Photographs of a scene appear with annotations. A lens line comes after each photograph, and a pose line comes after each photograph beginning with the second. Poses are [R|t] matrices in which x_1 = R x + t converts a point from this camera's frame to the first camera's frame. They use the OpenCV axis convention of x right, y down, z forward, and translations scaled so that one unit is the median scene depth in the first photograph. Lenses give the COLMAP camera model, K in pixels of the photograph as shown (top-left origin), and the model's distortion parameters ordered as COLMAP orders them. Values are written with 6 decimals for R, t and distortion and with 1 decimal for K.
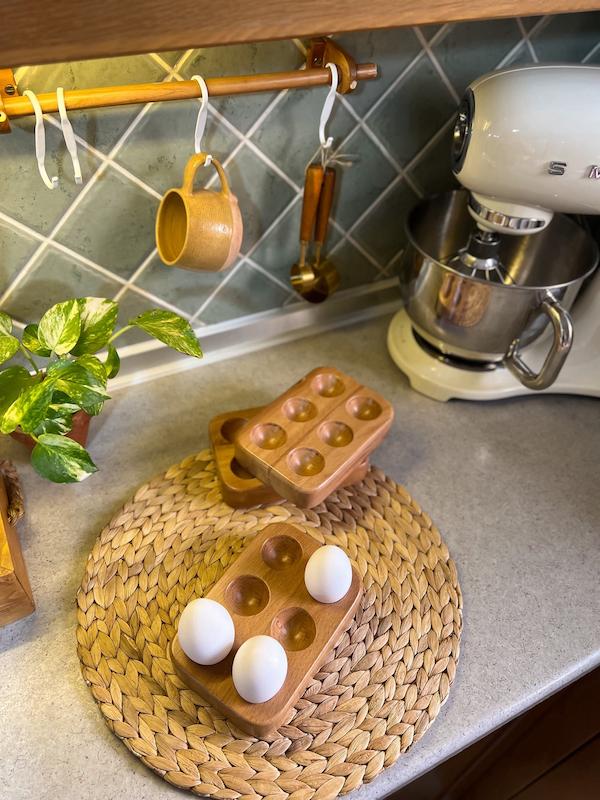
lens RADIAL K [[613.9, 0, 300.5], [0, 613.9, 399.1], [0, 0, 1]] dist [0.027655, -0.047966]
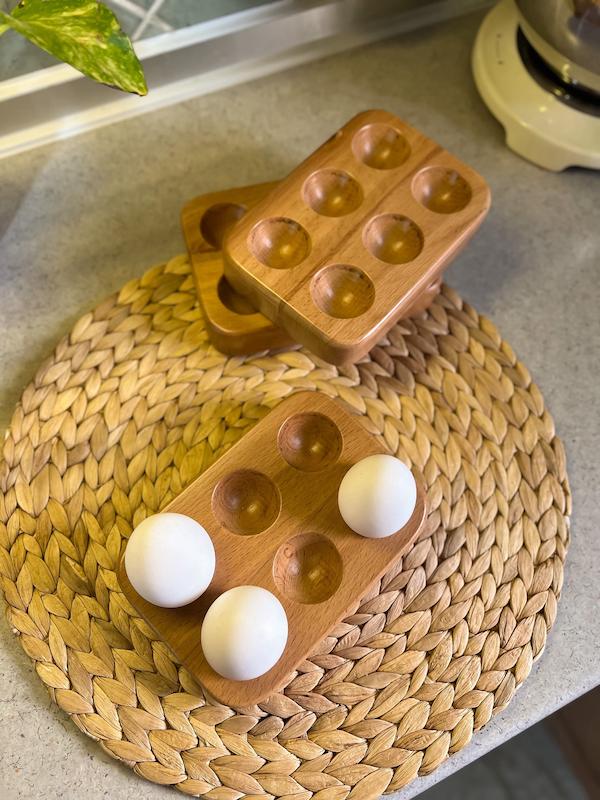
lens RADIAL K [[613.9, 0, 301.1], [0, 613.9, 404.4], [0, 0, 1]] dist [0.027655, -0.047966]
pose [[0.999818, 0.012949, -0.013982, -0.021153], [-0.006344, 0.918002, 0.396526, -0.031949], [0.017970, -0.396365, 0.917917, 0.404361]]
